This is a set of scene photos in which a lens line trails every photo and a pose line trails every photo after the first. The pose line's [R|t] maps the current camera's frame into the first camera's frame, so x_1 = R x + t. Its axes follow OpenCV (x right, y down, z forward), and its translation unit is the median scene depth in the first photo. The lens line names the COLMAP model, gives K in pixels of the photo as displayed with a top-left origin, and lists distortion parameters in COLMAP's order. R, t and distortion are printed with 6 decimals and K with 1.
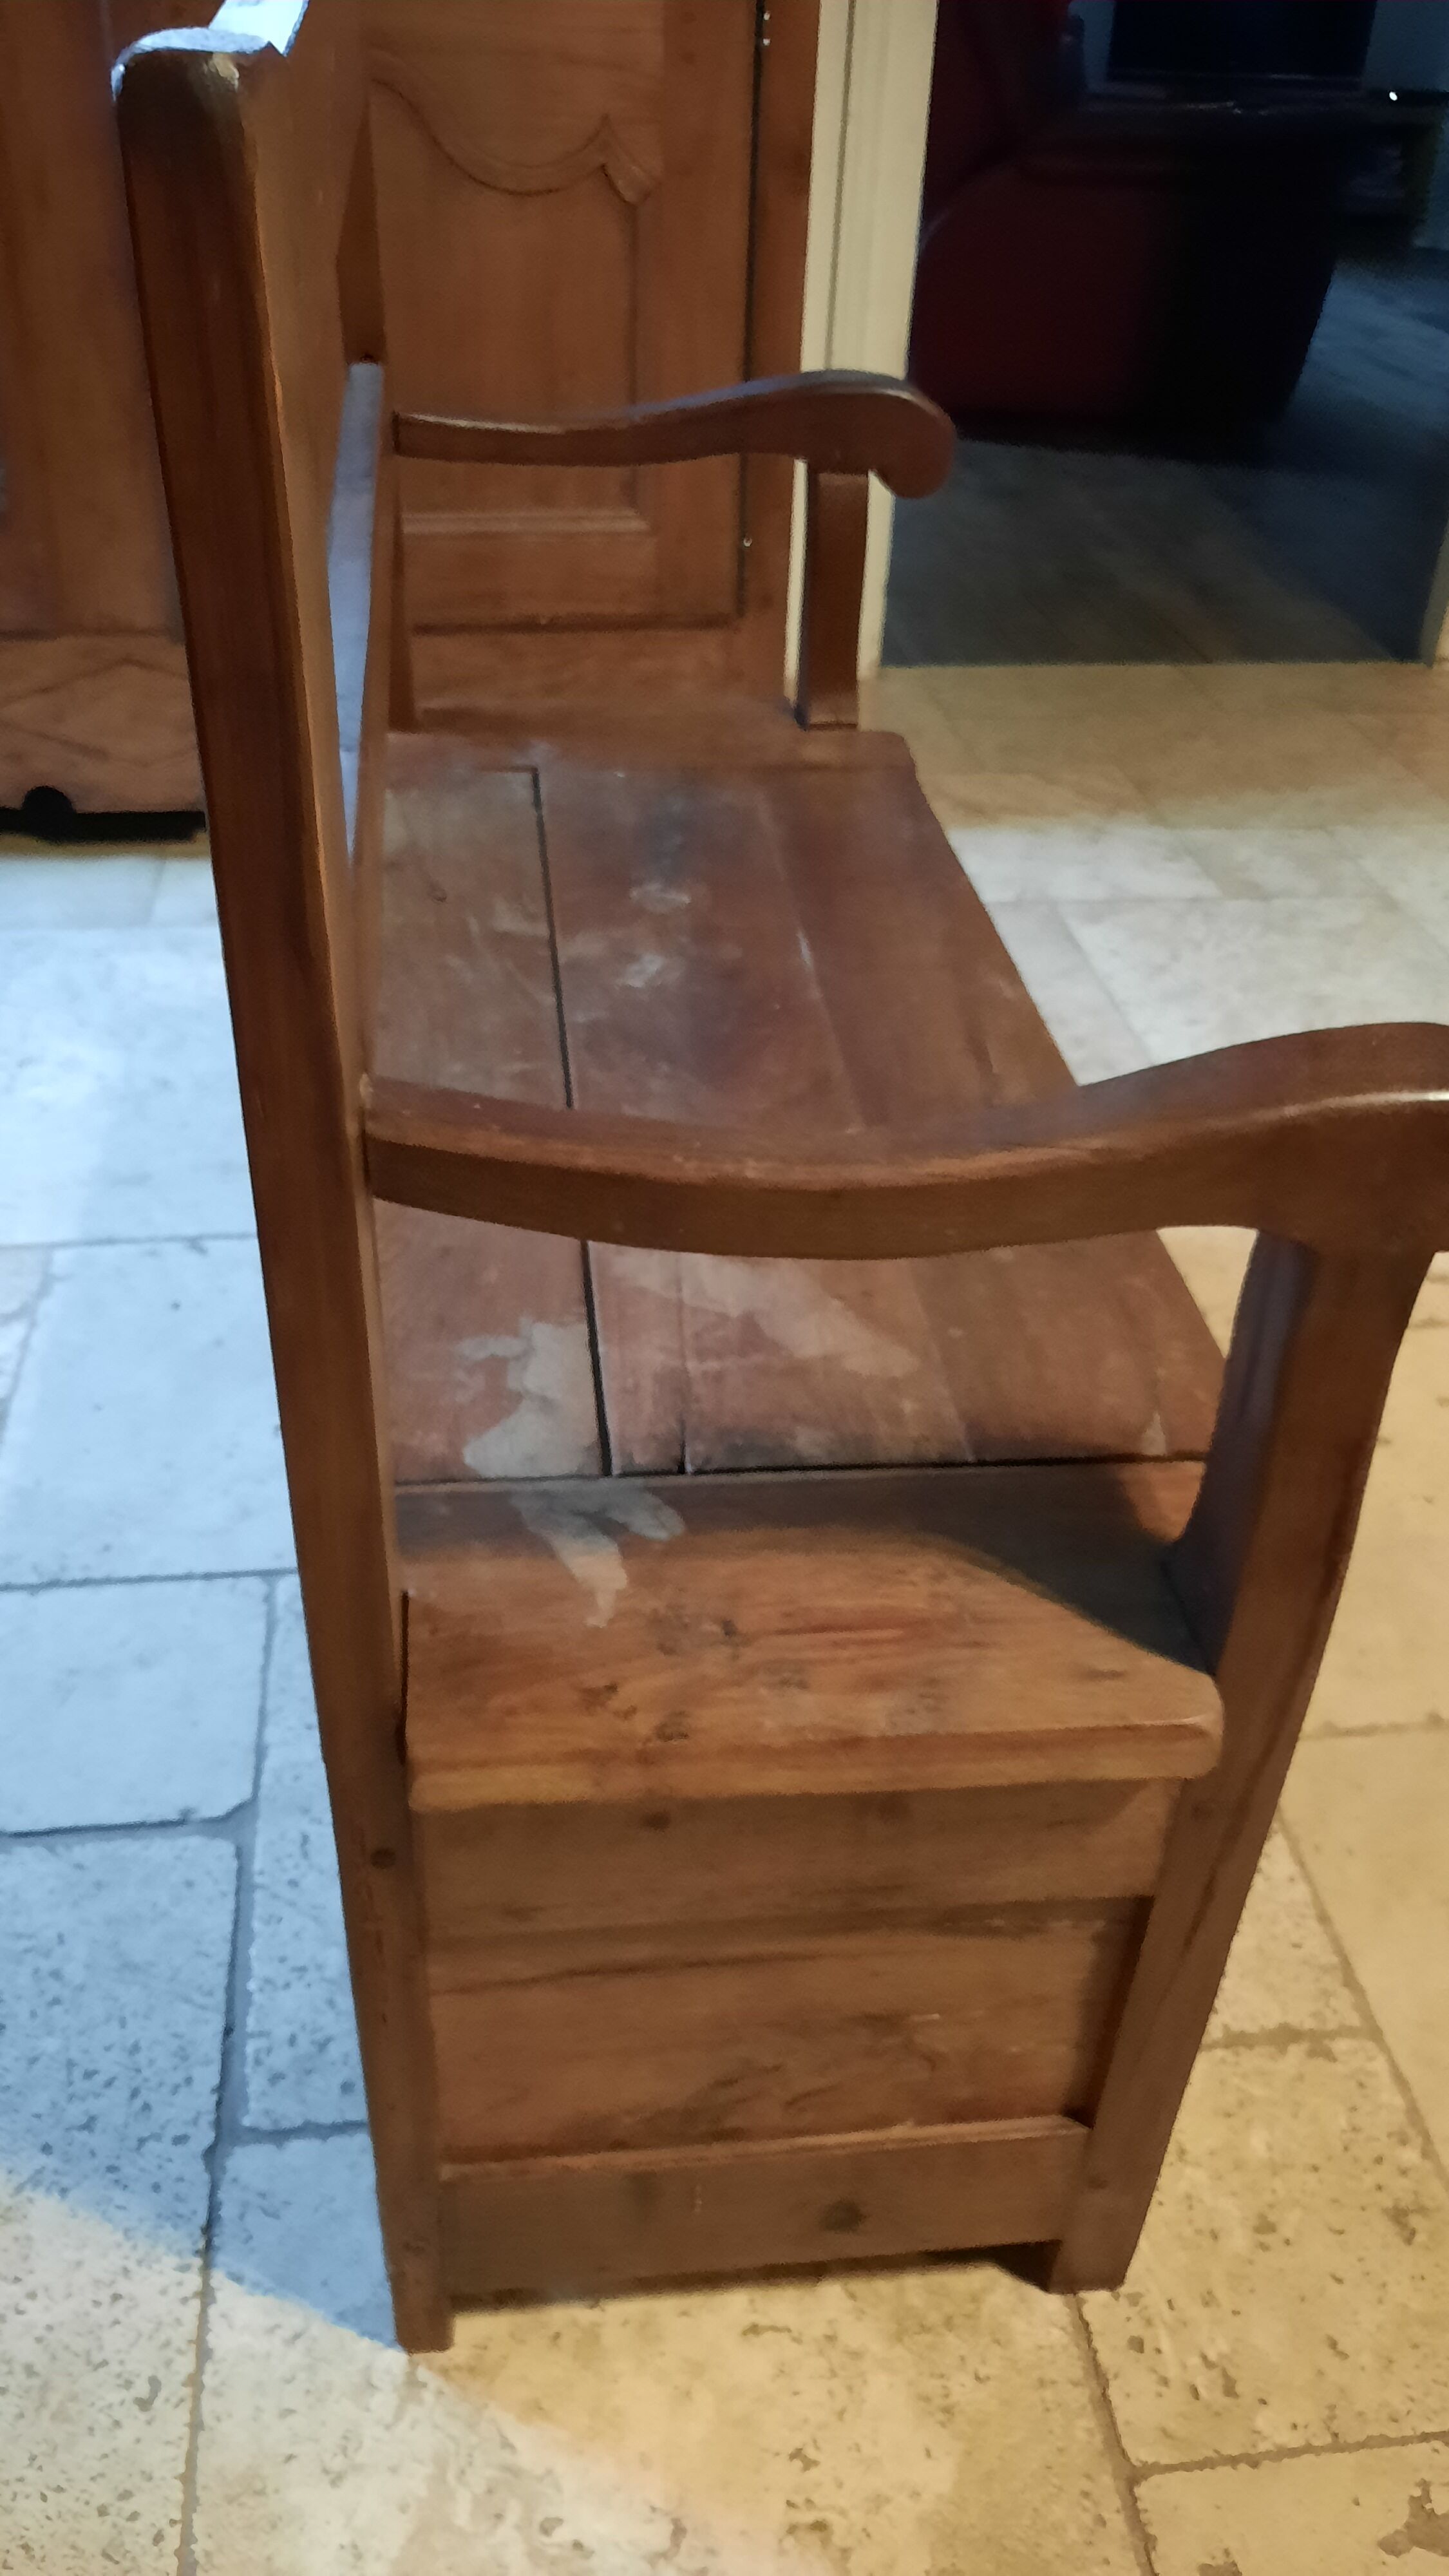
lens RADIAL K [[1902.3, 0, 674.3], [0, 1902.3, 1297.6], [0, 0, 1]] dist [0.091018, -0.137603]
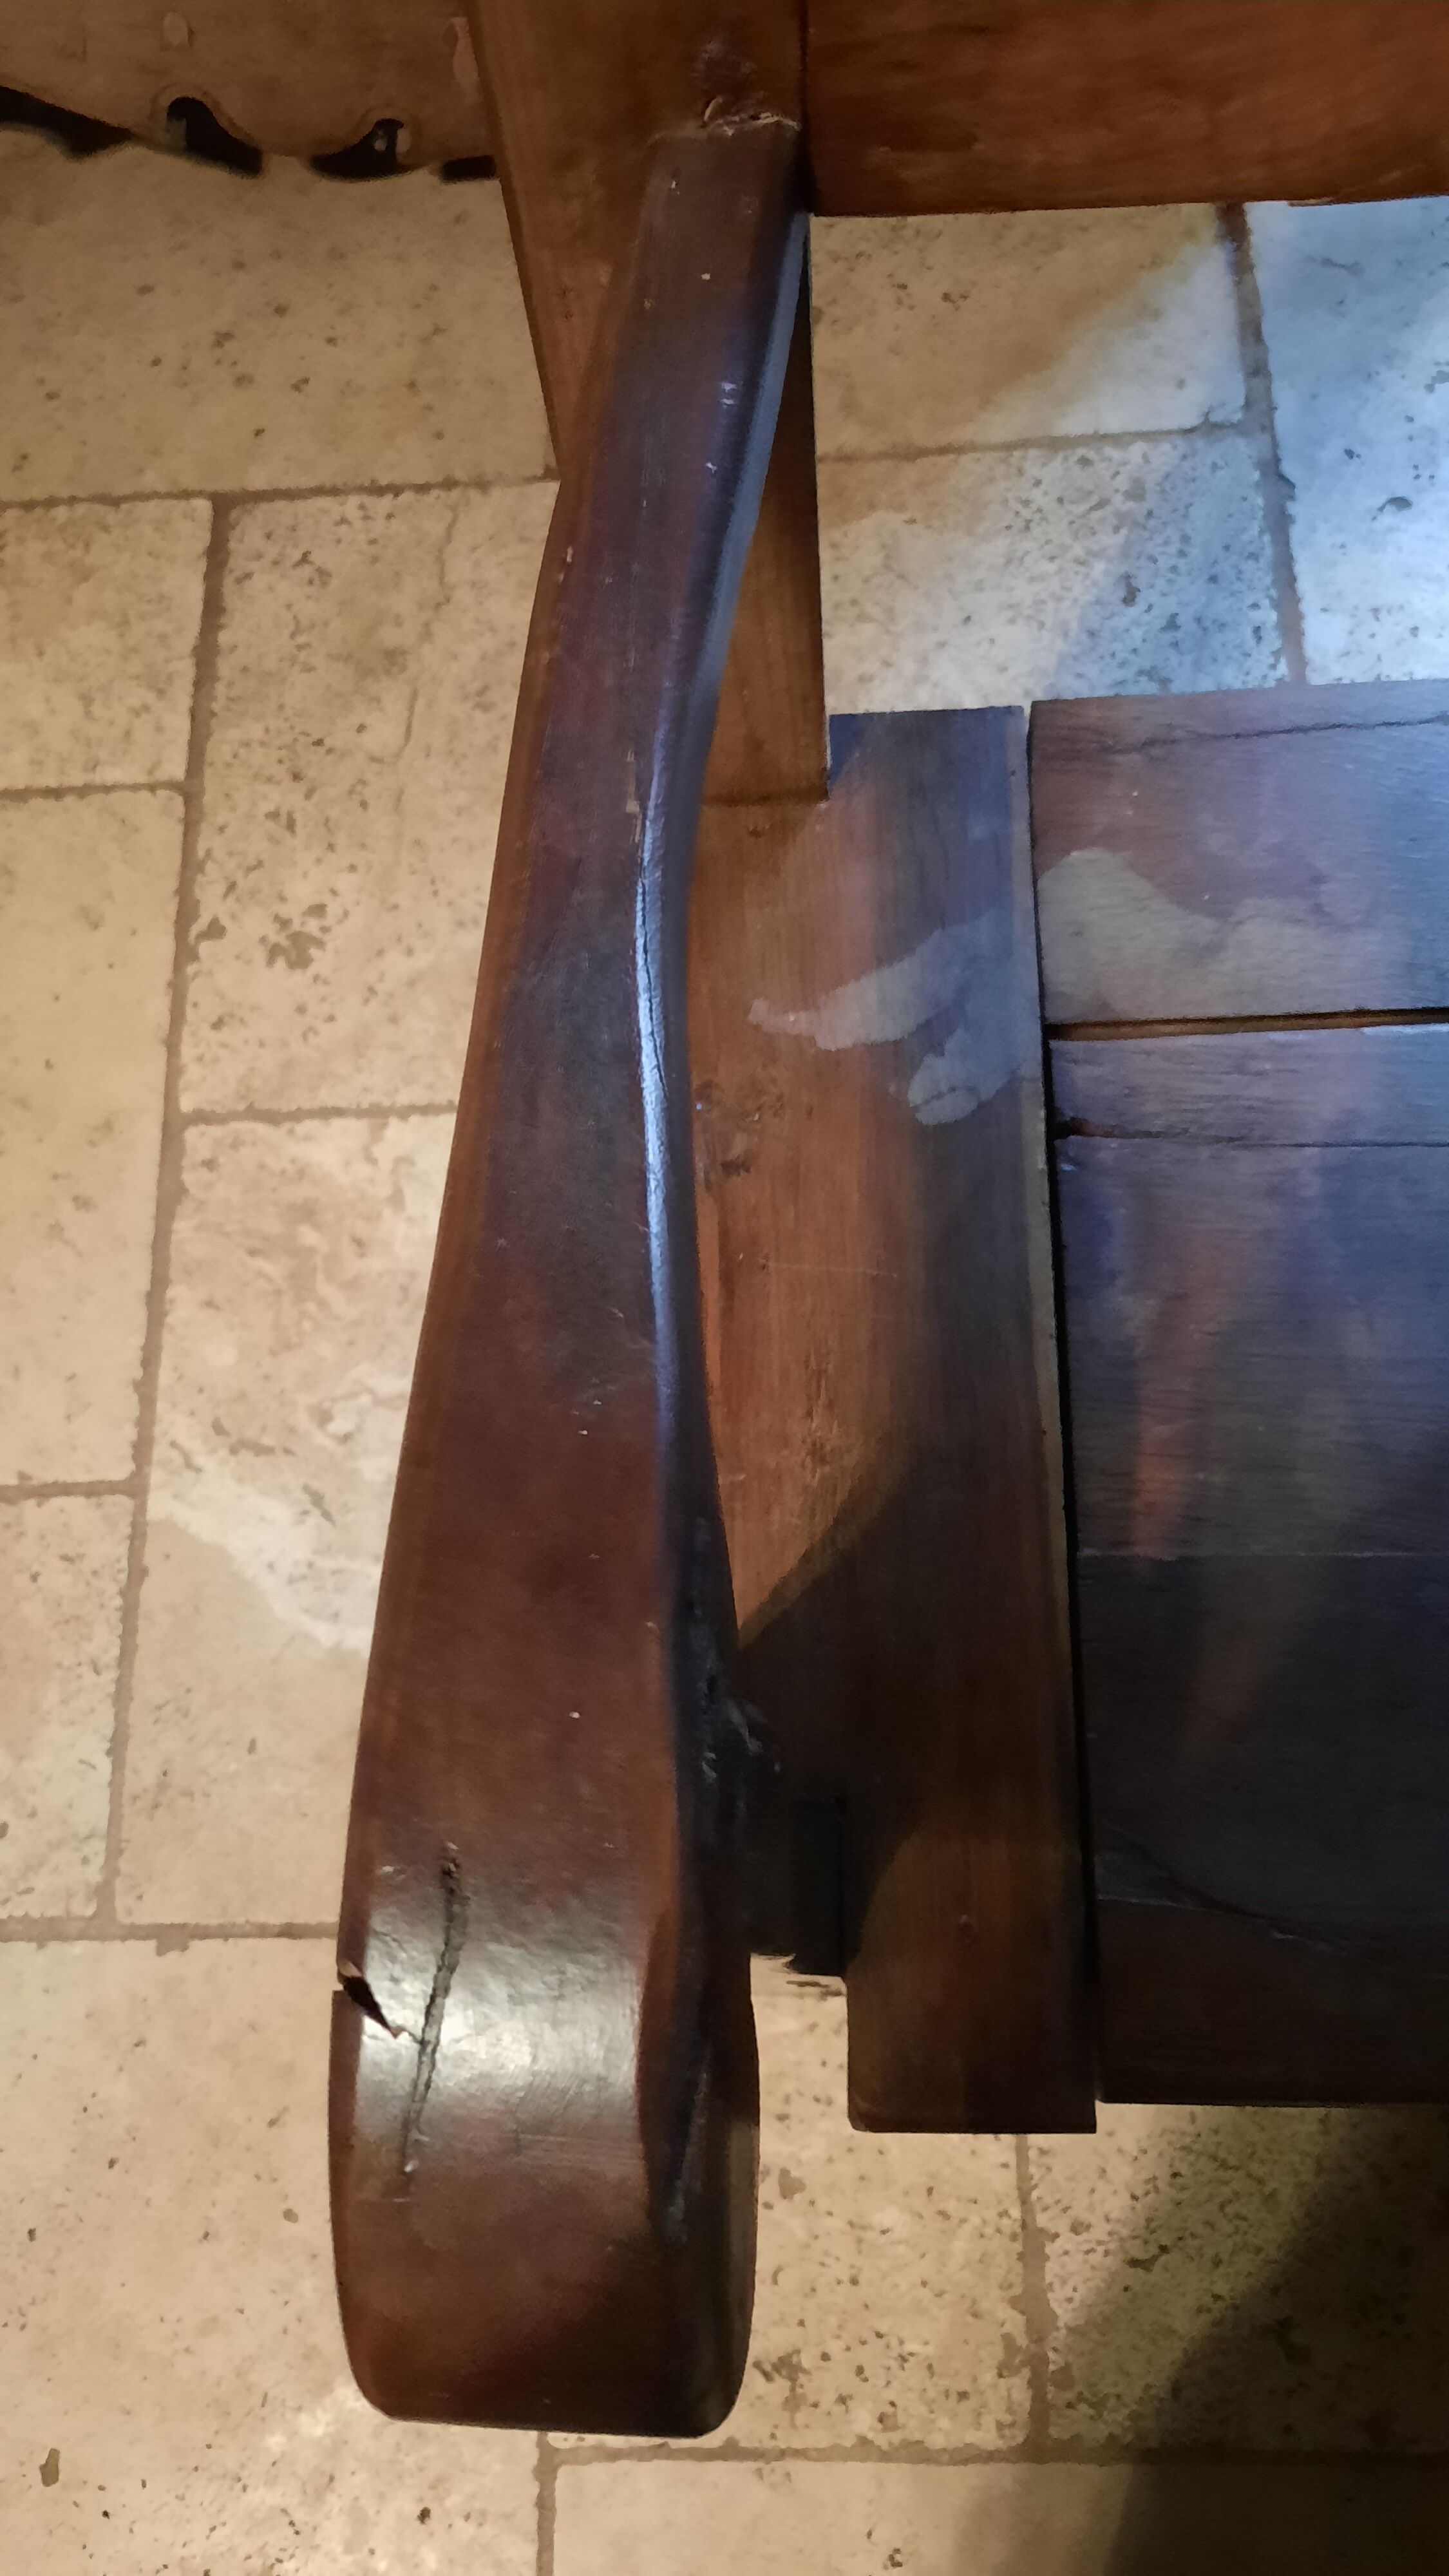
lens RADIAL K [[1943.3, 0, 666.1], [0, 1943.3, 1284.0], [0, 0, 1]] dist [0.029888, -0.039274]
pose [[-0.105997, 0.928434, -0.356054, 0.269516], [-0.510703, 0.256407, 0.820633, -0.334968], [0.853198, 0.268823, 0.446976, 0.493896]]
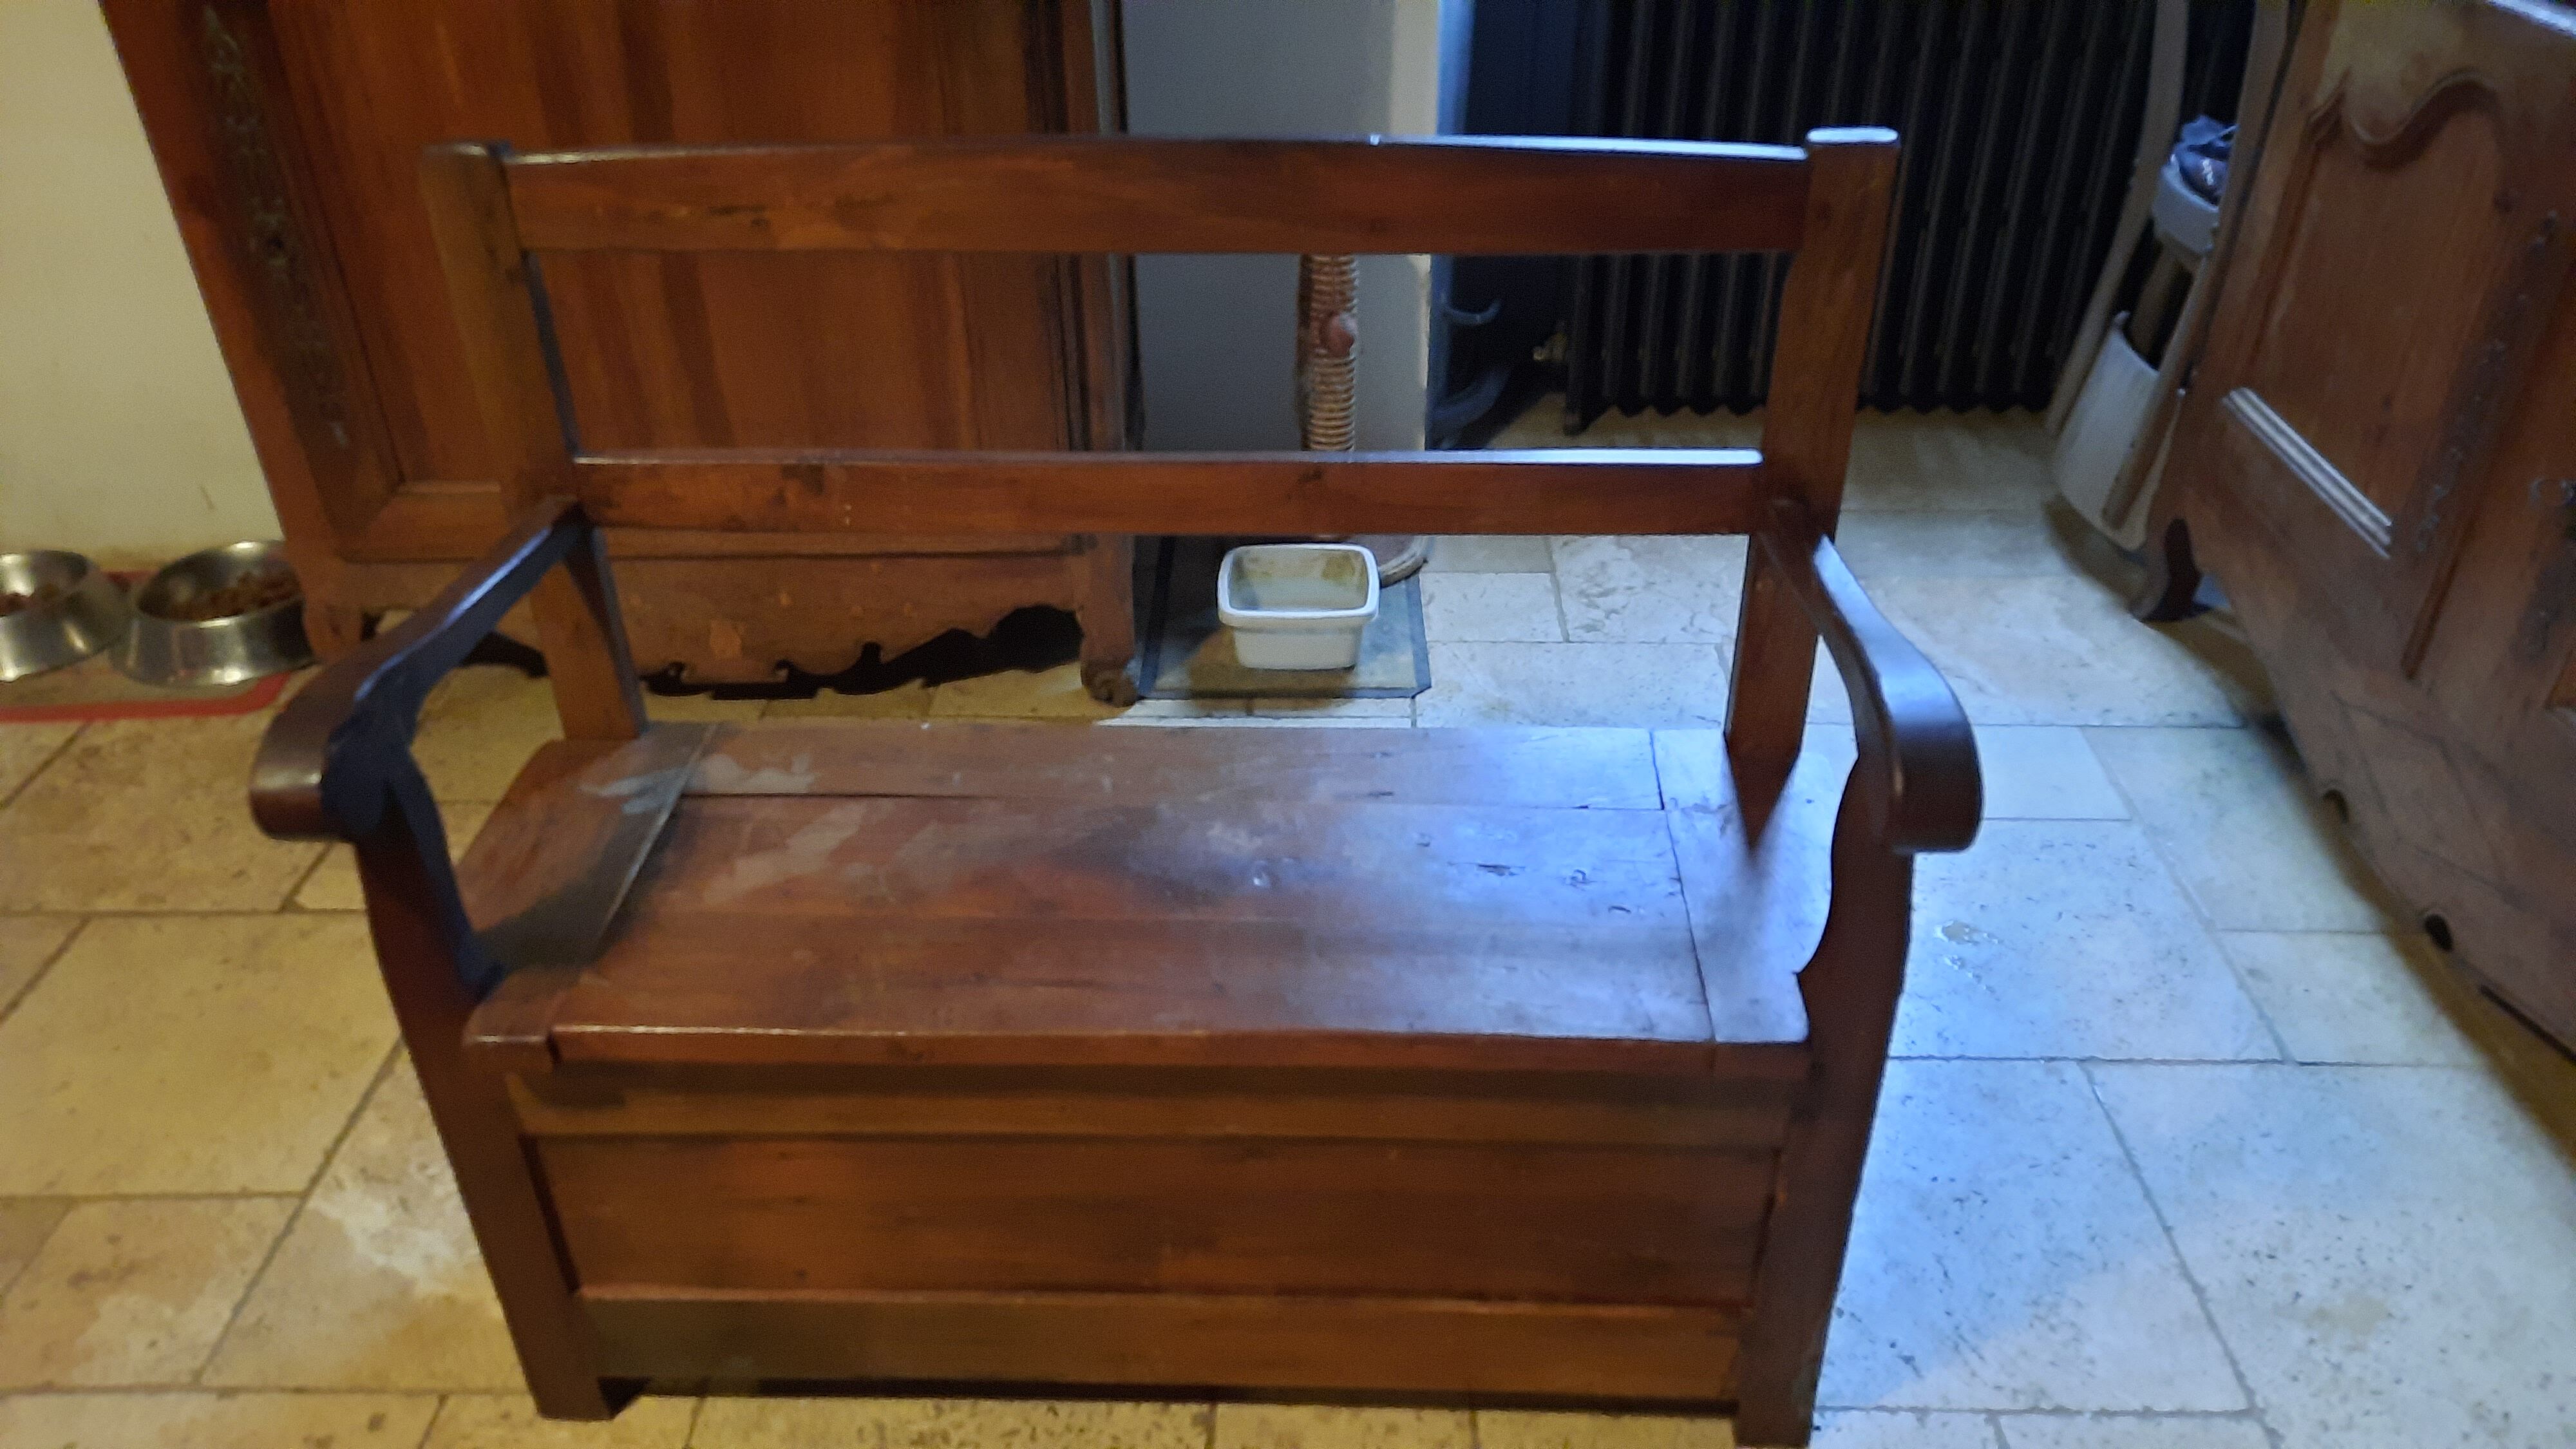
lens RADIAL K [[1872.6, 0, 1301.7], [0, 1872.6, 723.9], [0, 0, 1]] dist [0.072269, -0.078424]
pose [[-0.118787, 0.501324, -0.857067, 1.294447], [-0.577209, 0.667479, 0.470428, -1.056556], [0.807911, 0.550587, 0.210081, 0.900327]]
